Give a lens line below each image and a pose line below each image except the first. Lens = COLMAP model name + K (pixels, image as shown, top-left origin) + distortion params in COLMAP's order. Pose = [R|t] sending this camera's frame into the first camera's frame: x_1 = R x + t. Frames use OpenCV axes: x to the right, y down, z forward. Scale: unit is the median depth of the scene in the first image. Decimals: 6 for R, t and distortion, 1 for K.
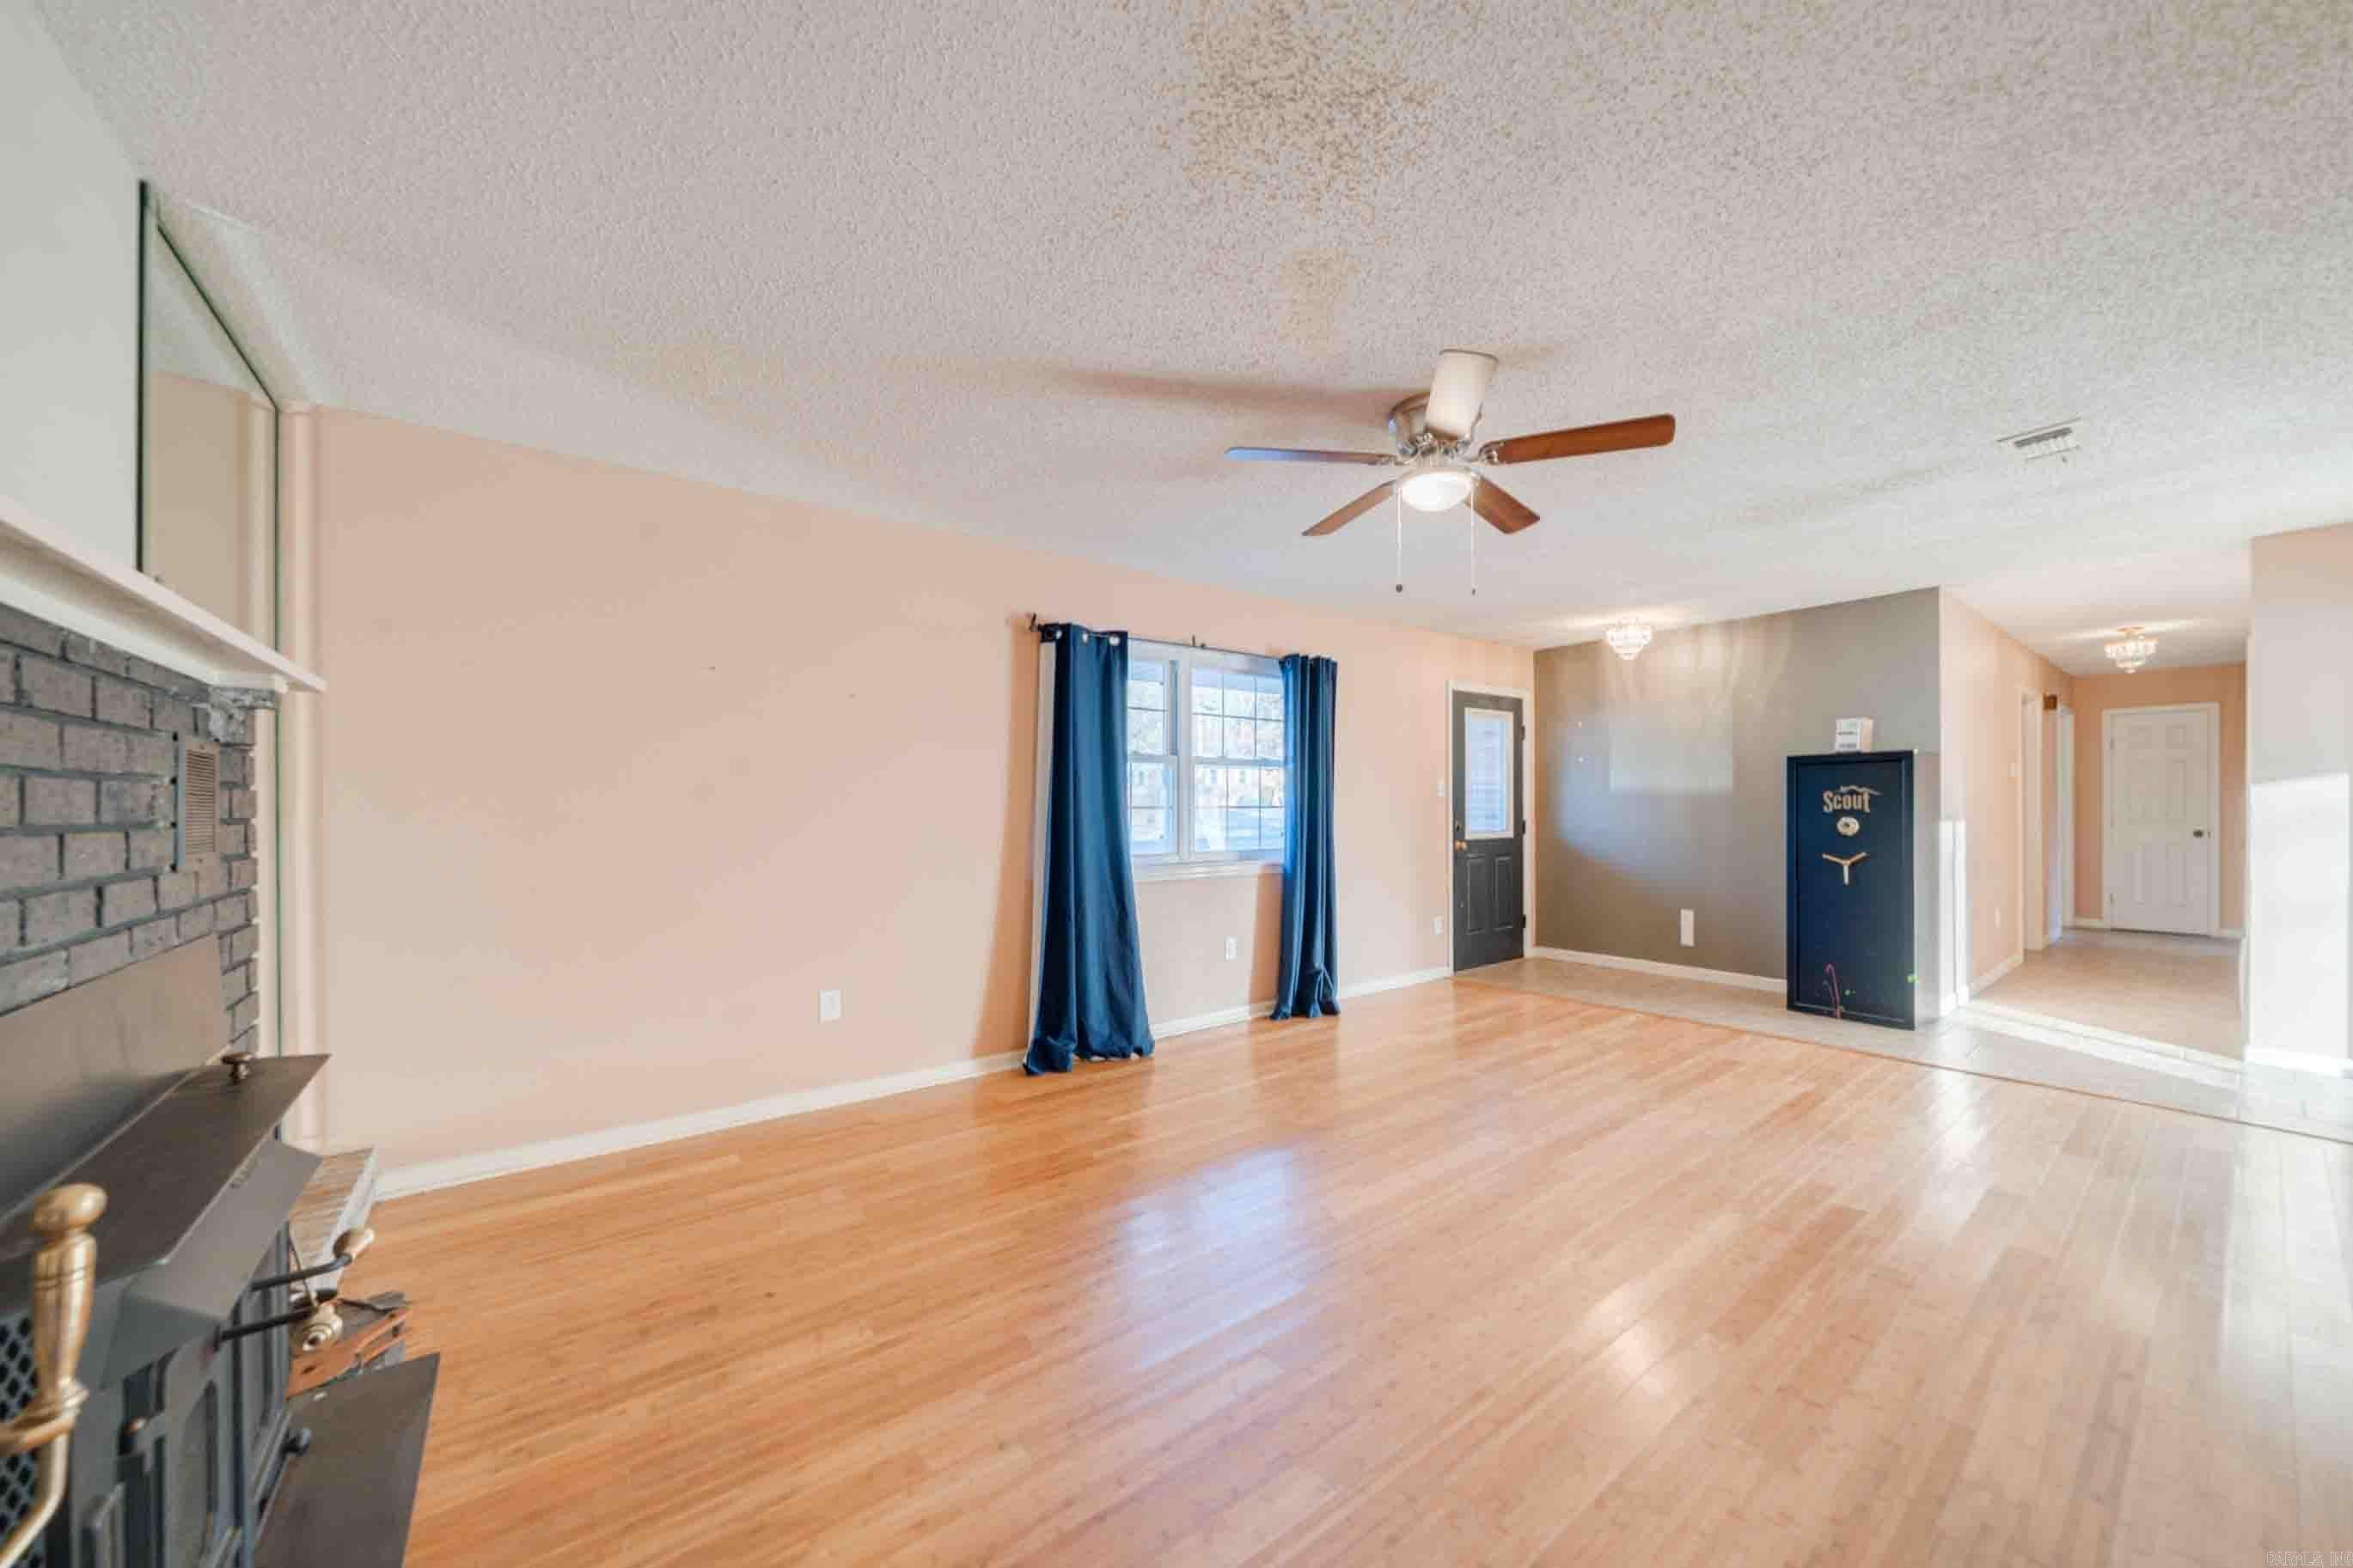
lens RADIAL K [[901.7, 0, 1241.0], [0, 901.7, 767.6], [0, 0, 1]] dist [-0.001033, -0.000202]
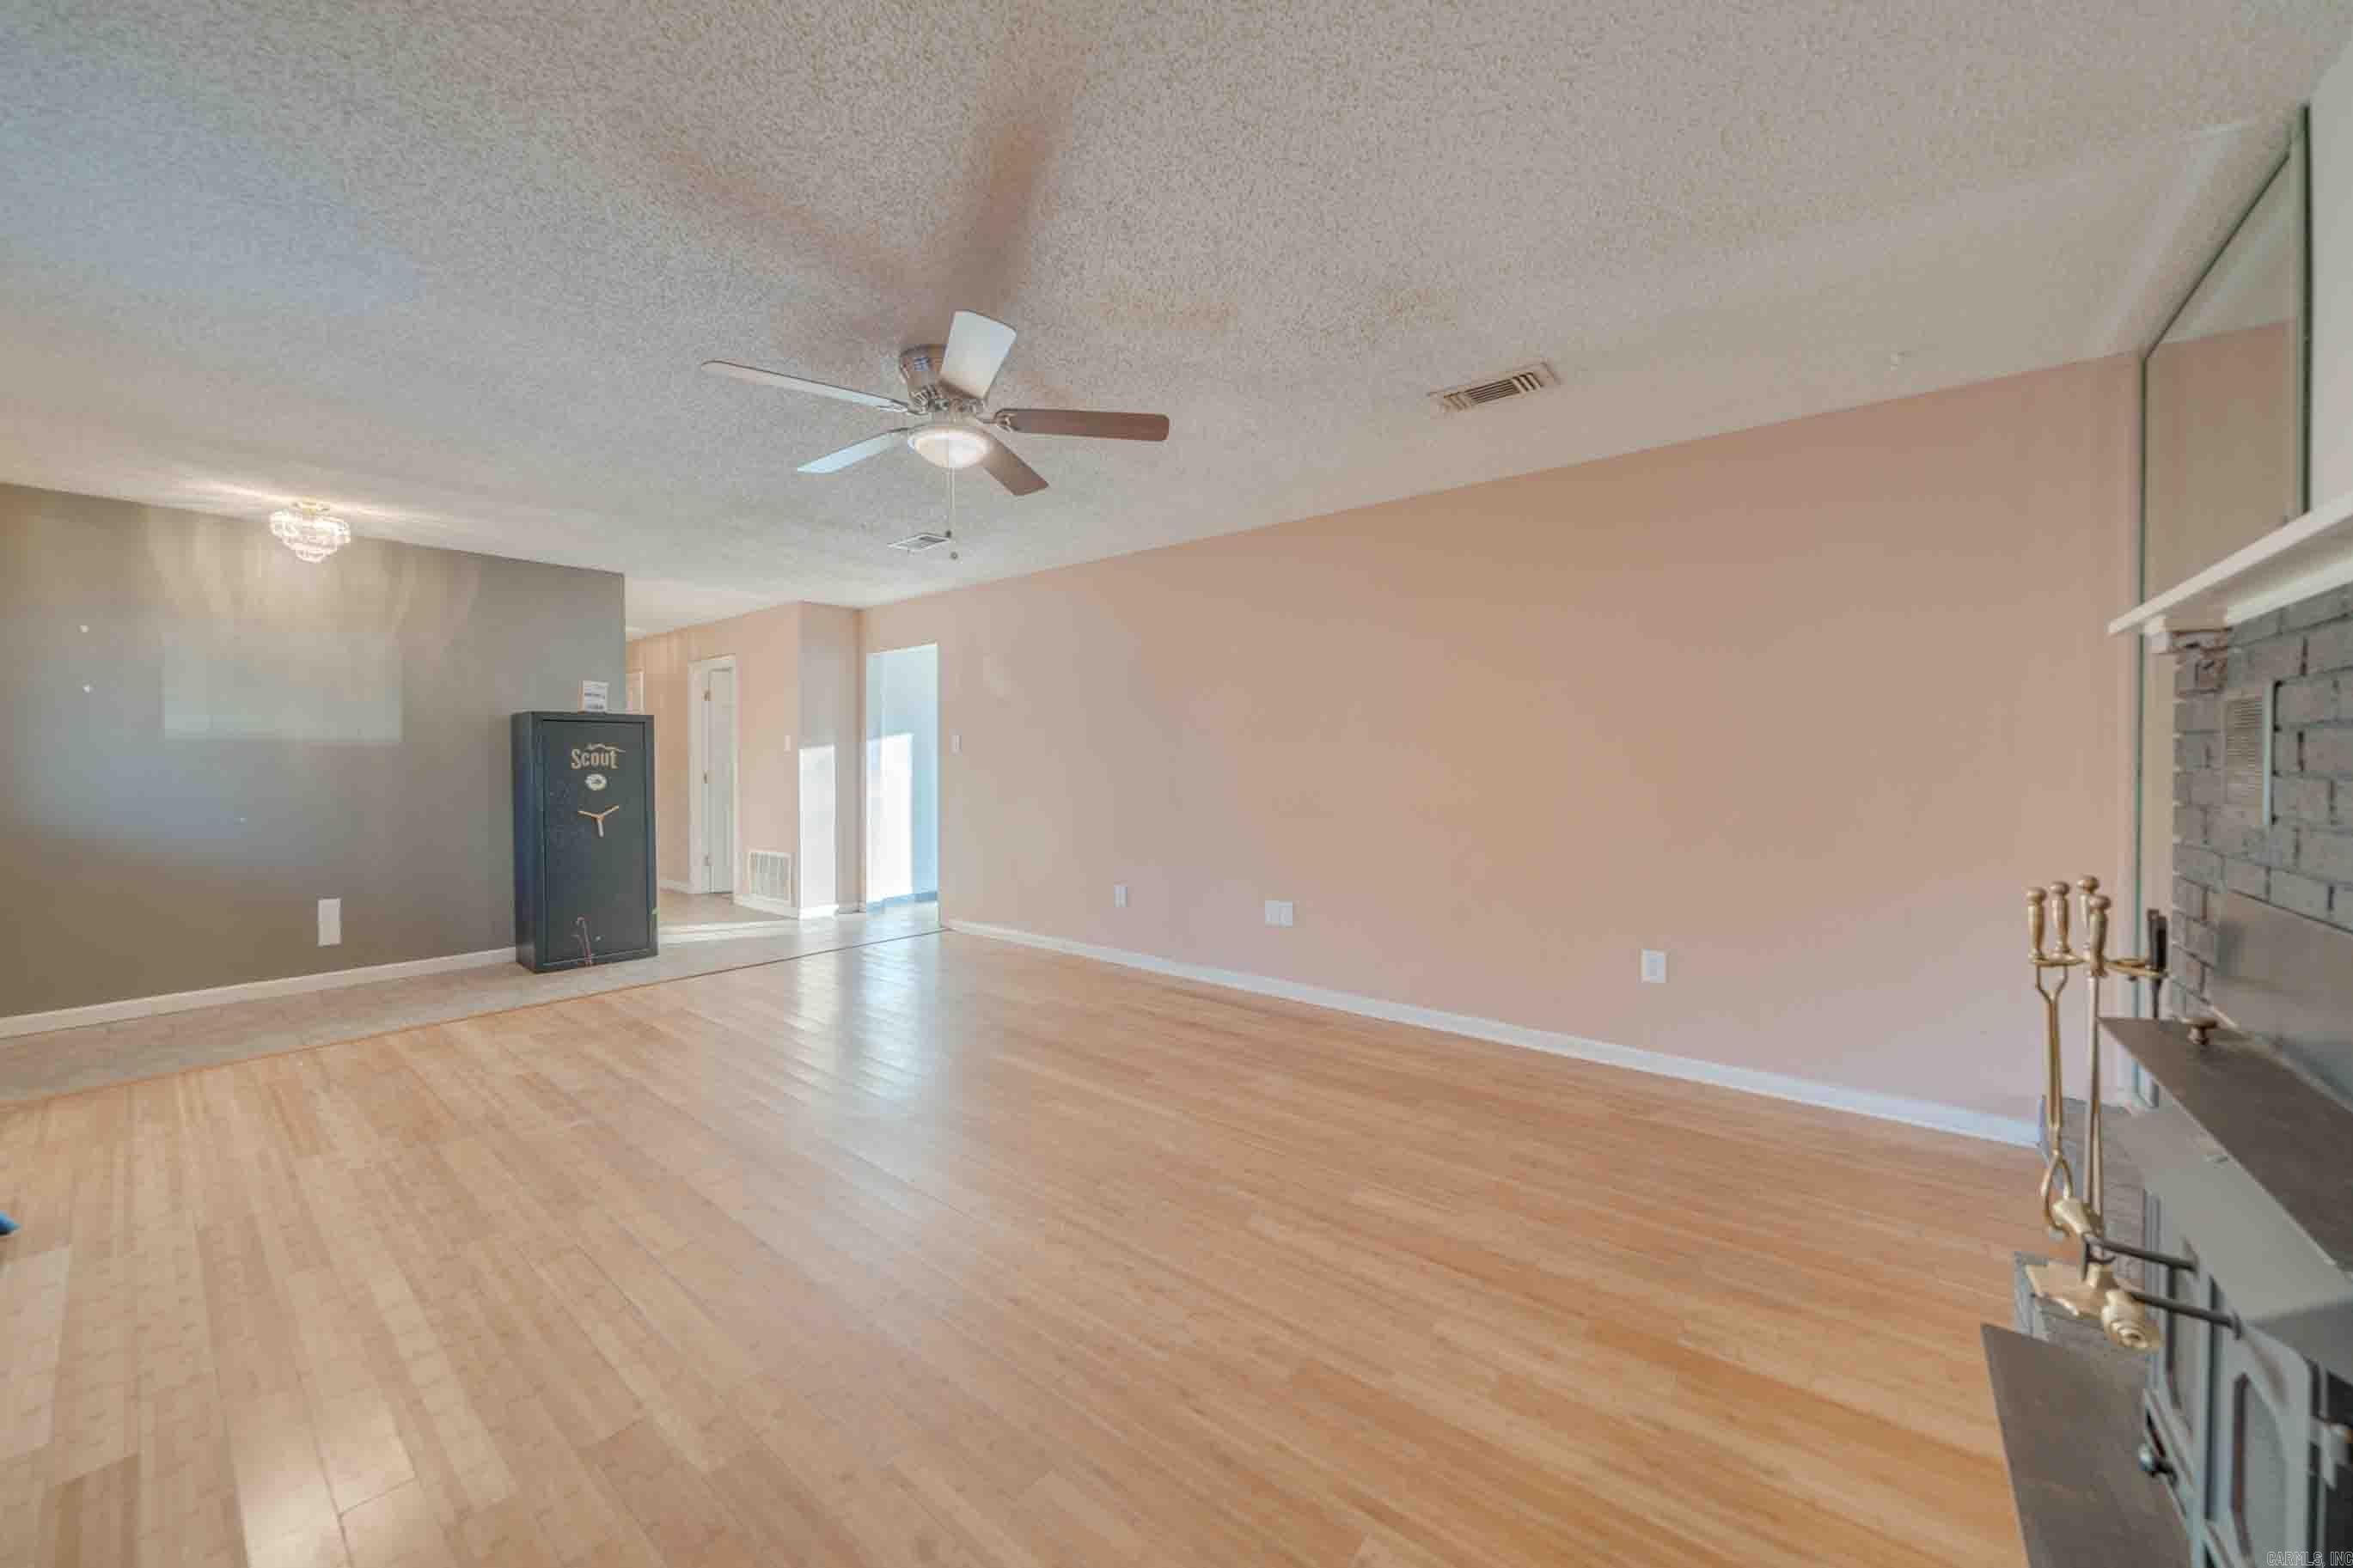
lens RADIAL K [[815.3, 0, 1186.9], [0, 815.3, 715.5], [0, 0, 1]] dist [-0.003940, 0.000144]
pose [[-0.208662, 0.057037, 0.976323, -0.473534], [-0.038682, 0.997035, -0.066514, 0.027220], [-0.977223, -0.051645, -0.205837, 0.603415]]
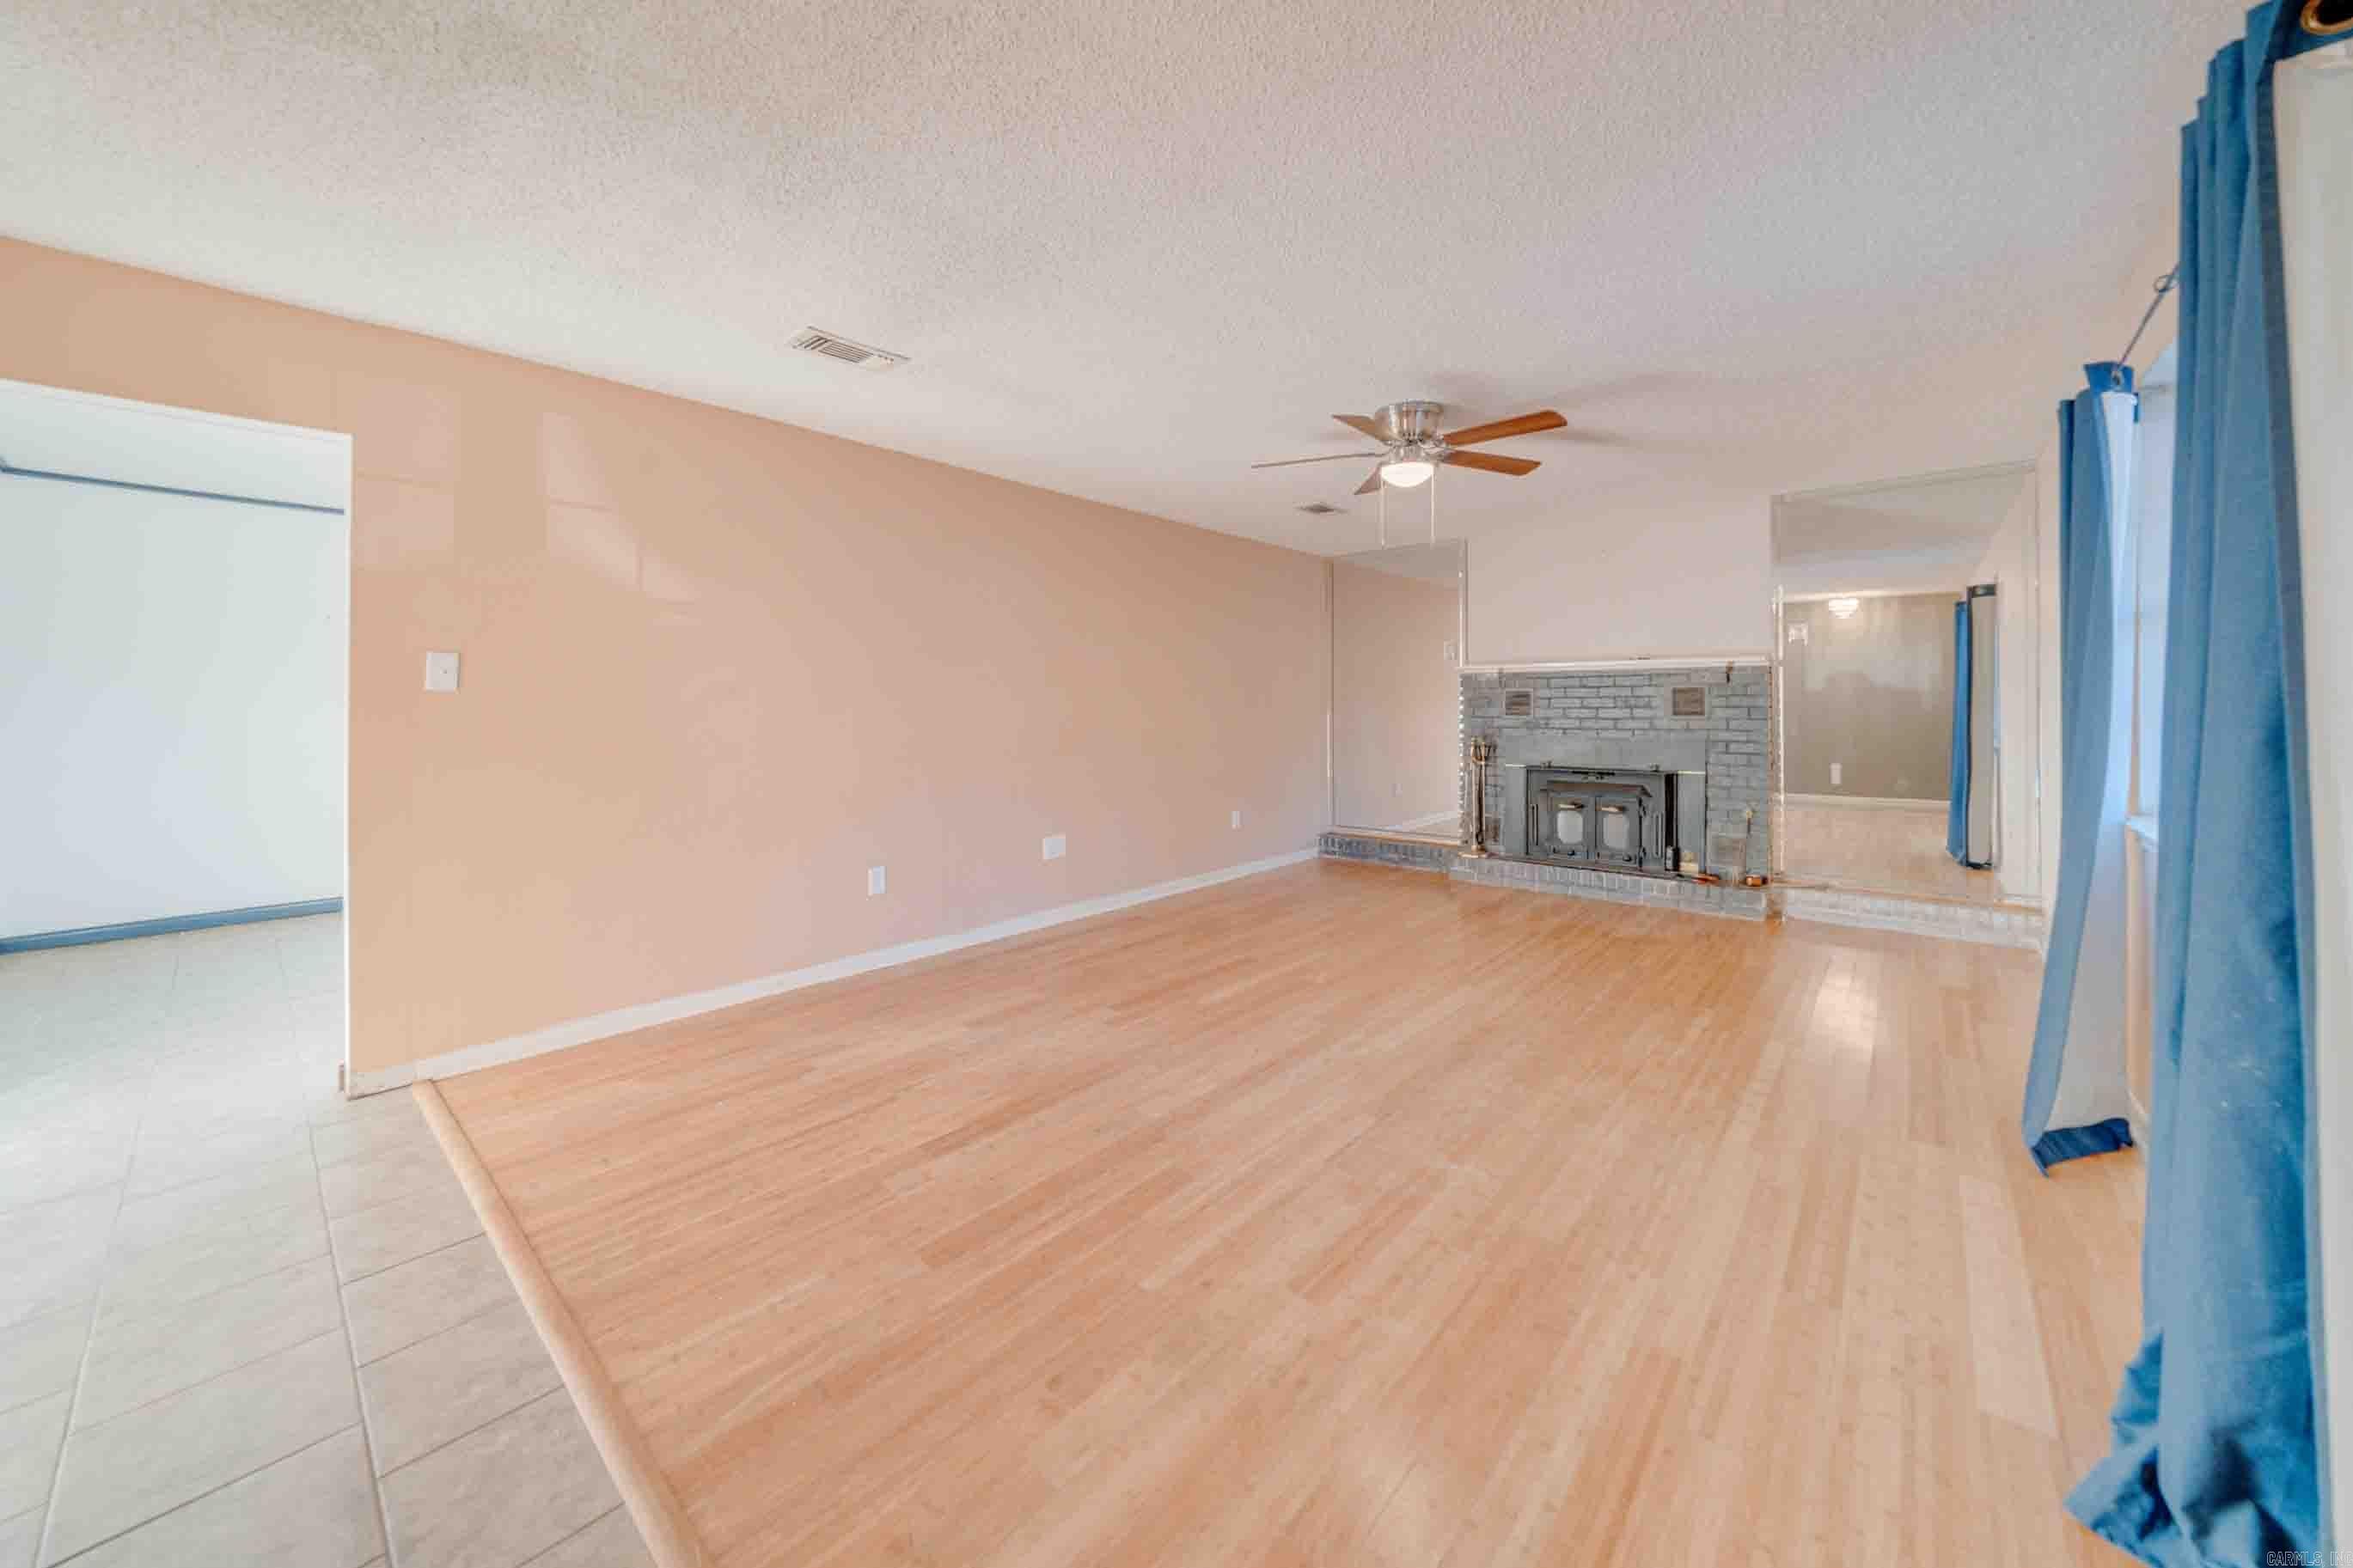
lens RADIAL K [[815.3, 0, 1186.9], [0, 815.3, 715.5], [0, 0, 1]] dist [-0.003940, 0.000144]
pose [[-0.991091, 0.007816, -0.132960, 0.446037], [0.012024, 0.999451, -0.030872, 0.055262], [0.132646, -0.032195, -0.990640, 1.372698]]
